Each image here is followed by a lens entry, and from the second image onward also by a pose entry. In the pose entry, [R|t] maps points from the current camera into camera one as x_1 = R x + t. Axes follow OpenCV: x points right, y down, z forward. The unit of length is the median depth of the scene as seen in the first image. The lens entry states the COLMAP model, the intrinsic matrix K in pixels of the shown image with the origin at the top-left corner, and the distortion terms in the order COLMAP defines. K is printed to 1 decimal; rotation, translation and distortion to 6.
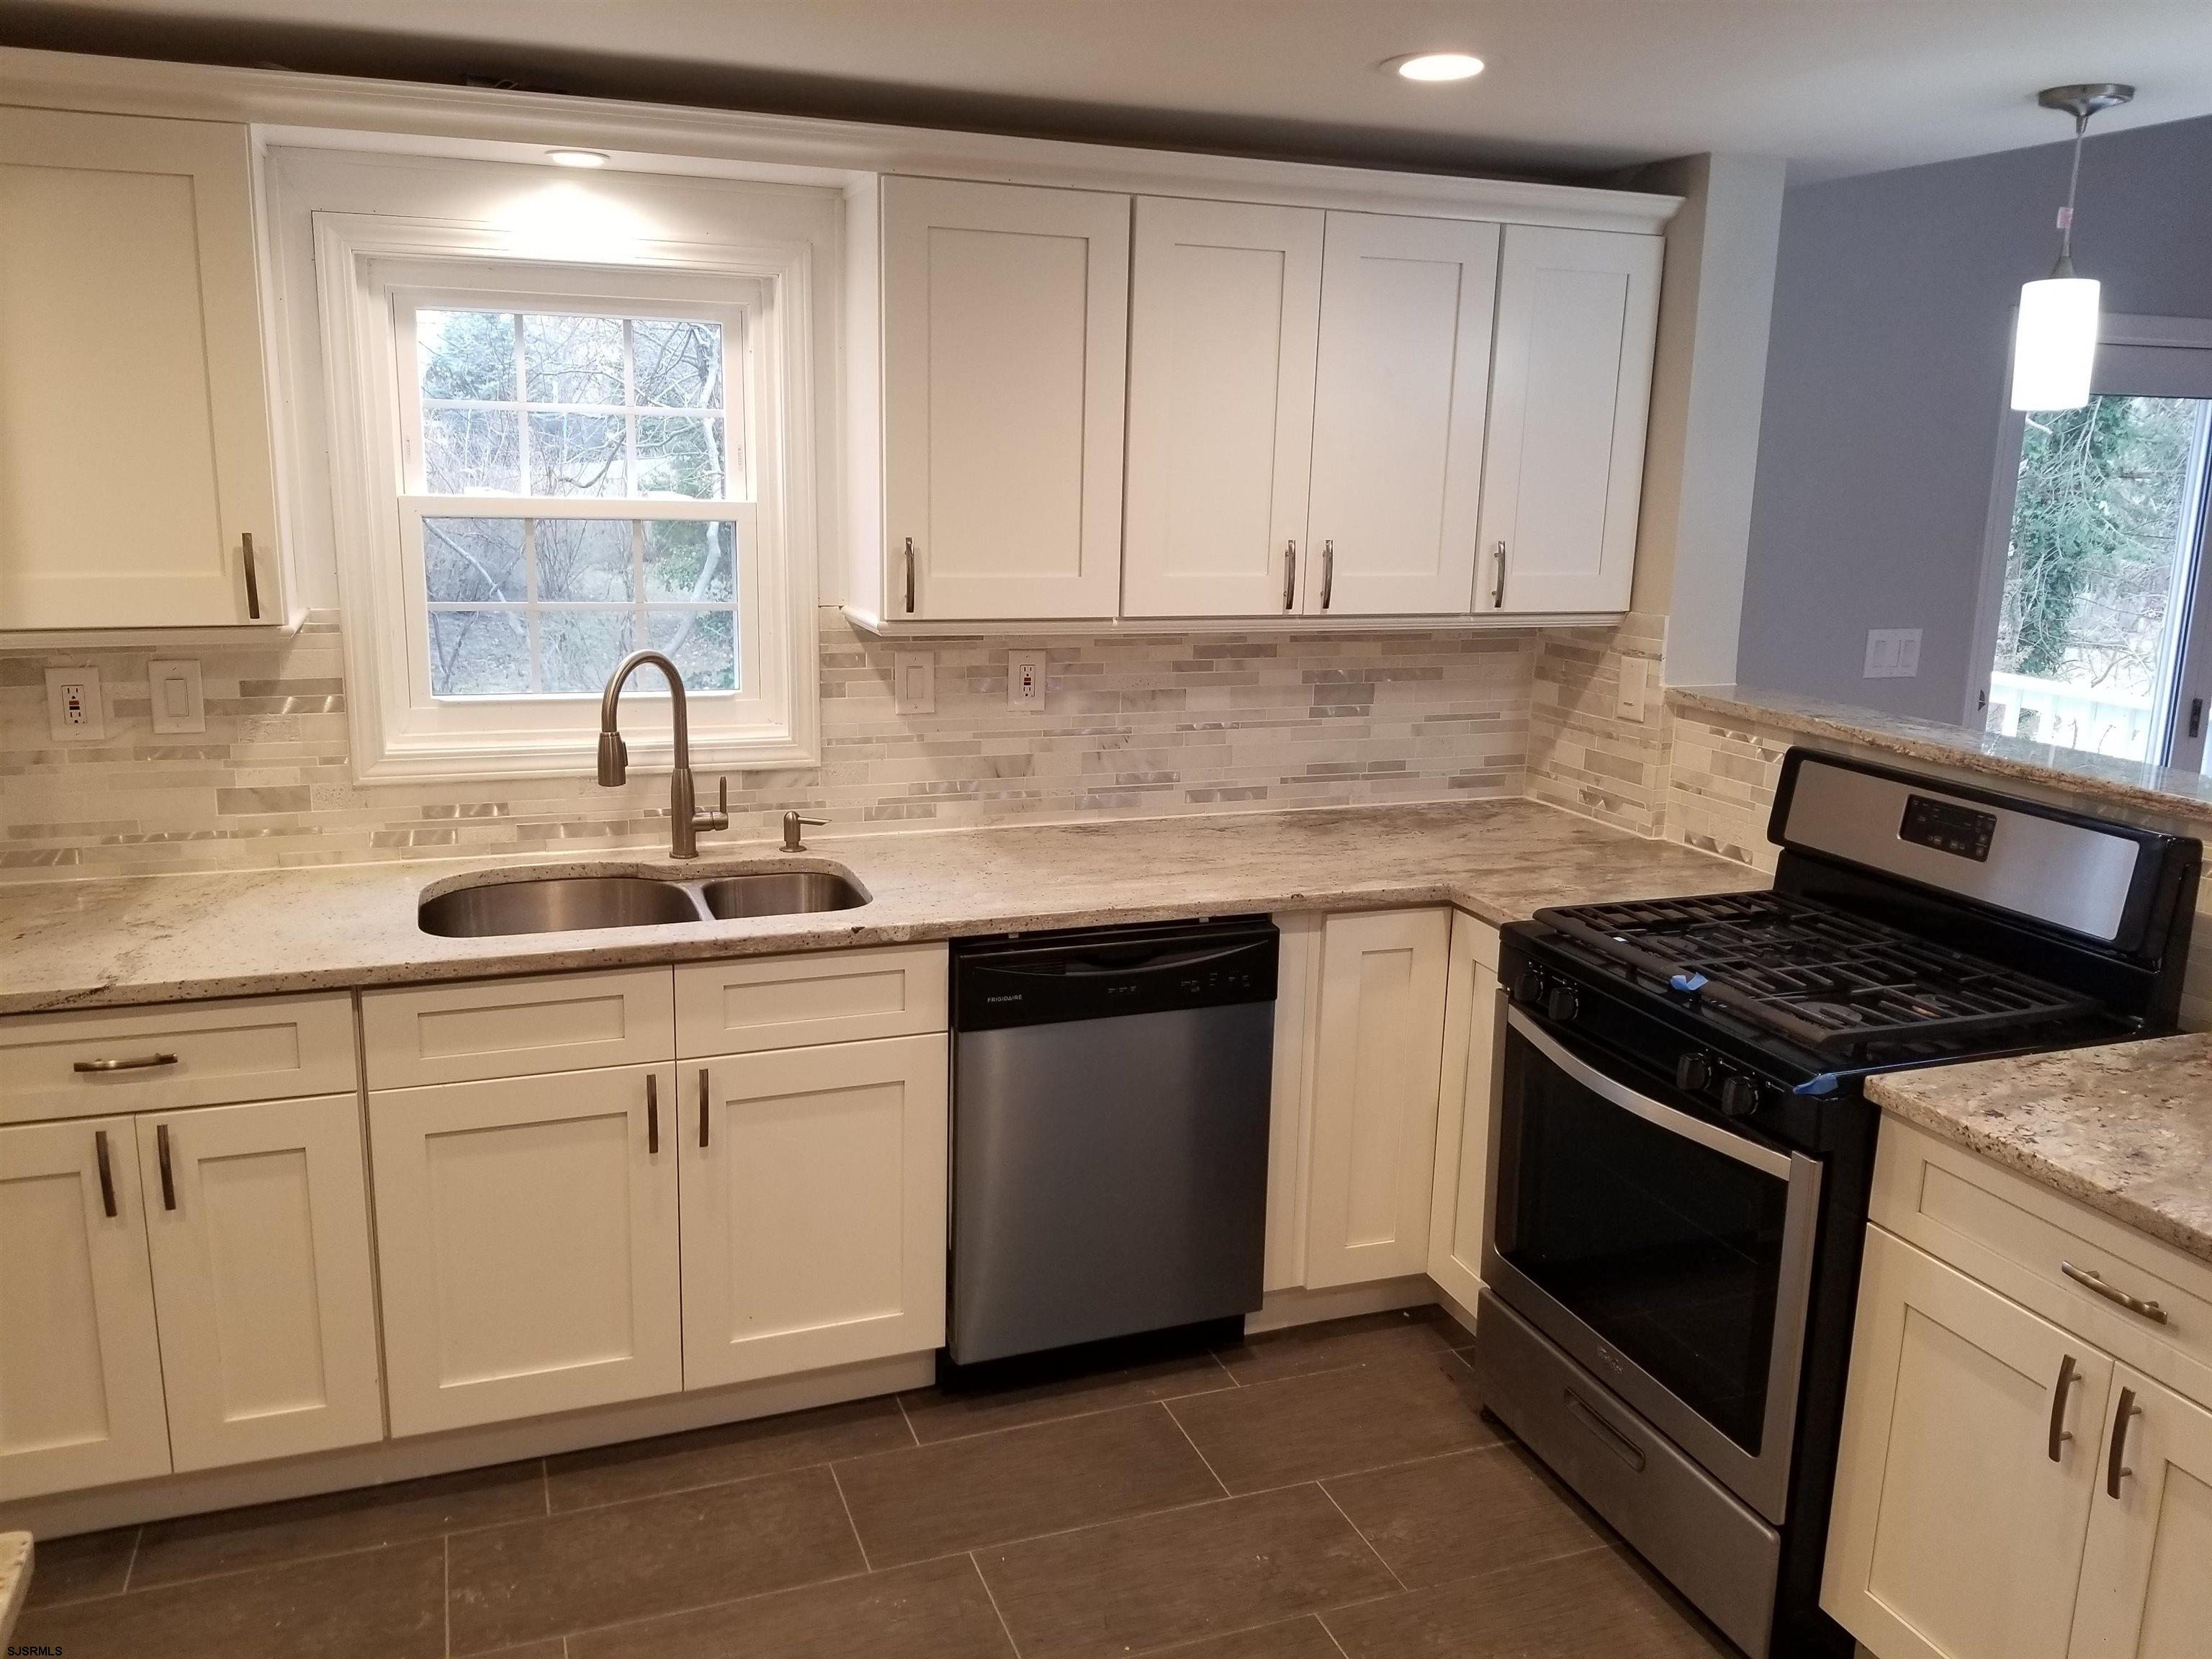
lens RADIAL K [[1730.6, 0, 1113.8], [0, 1730.6, 819.1], [0, 0, 1]] dist [0.051229, -0.062460]
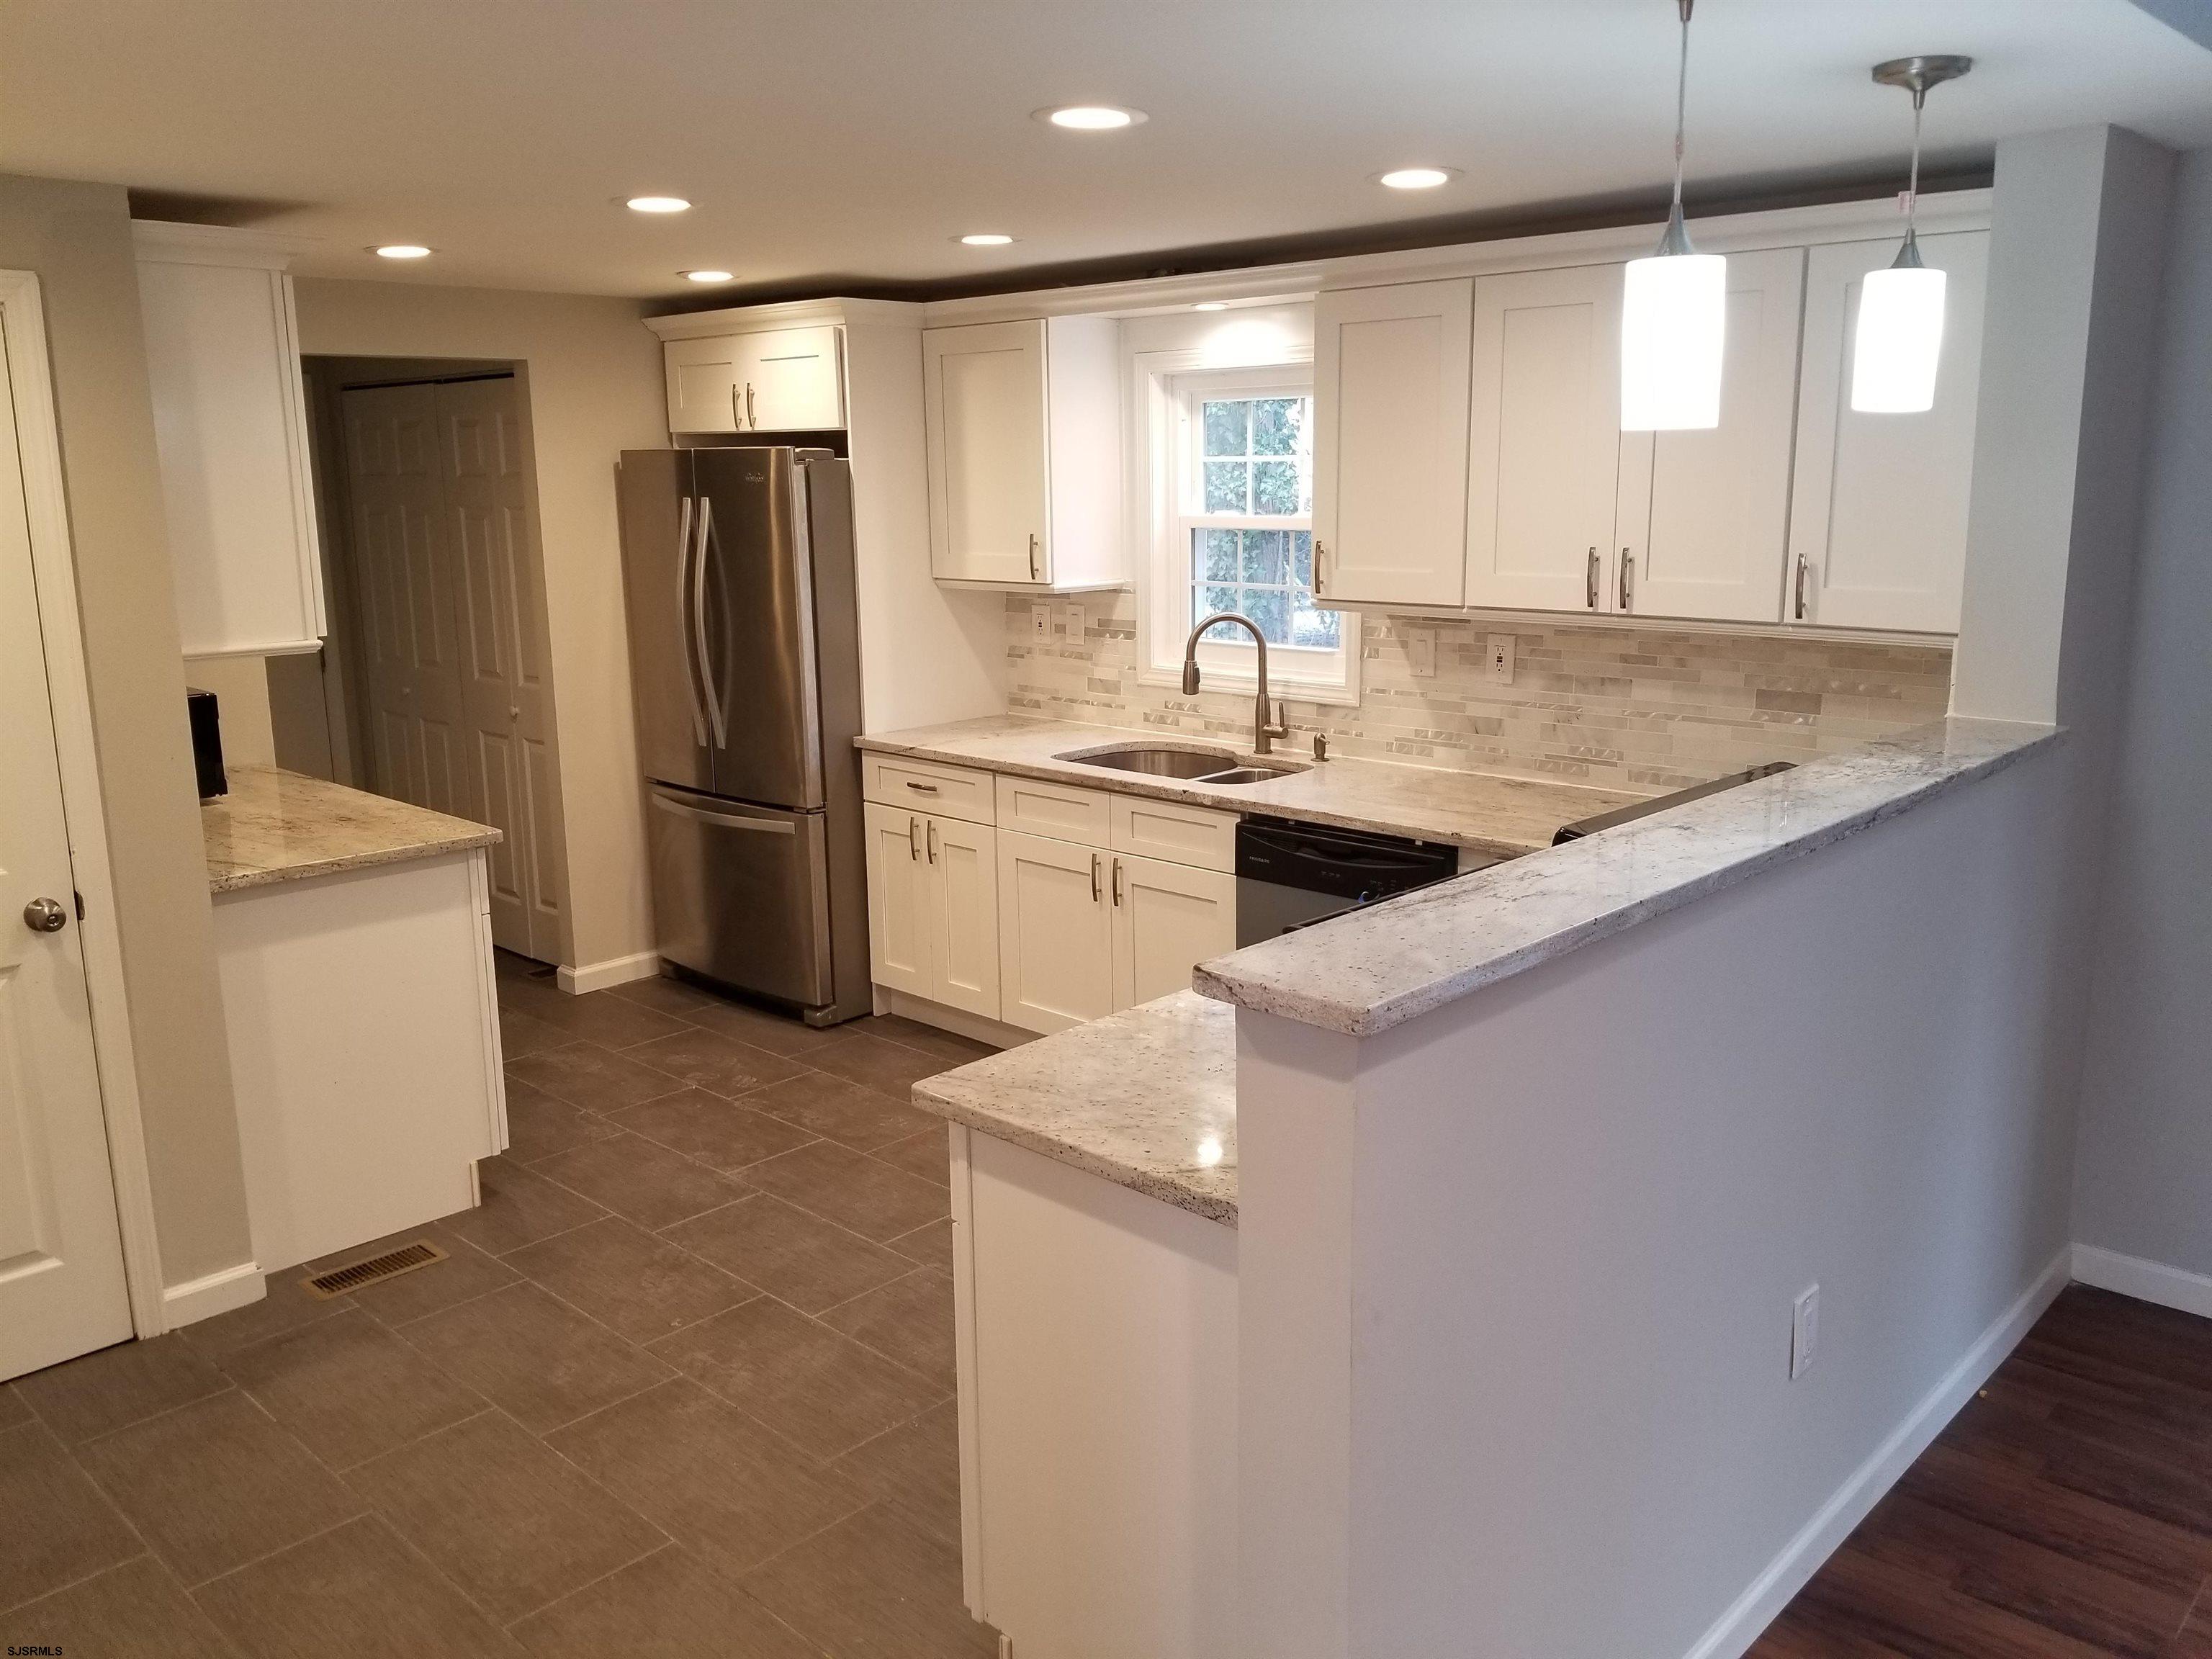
lens RADIAL K [[1730.6, 0, 1018.6], [0, 1730.6, 823.4], [0, 0, 1]] dist [0.051229, -0.062460]
pose [[0.391716, 0.155950, -0.906774, 1.035018], [-0.168587, 0.981011, 0.095890, -0.026803], [0.904509, 0.115309, 0.410569, 0.198318]]
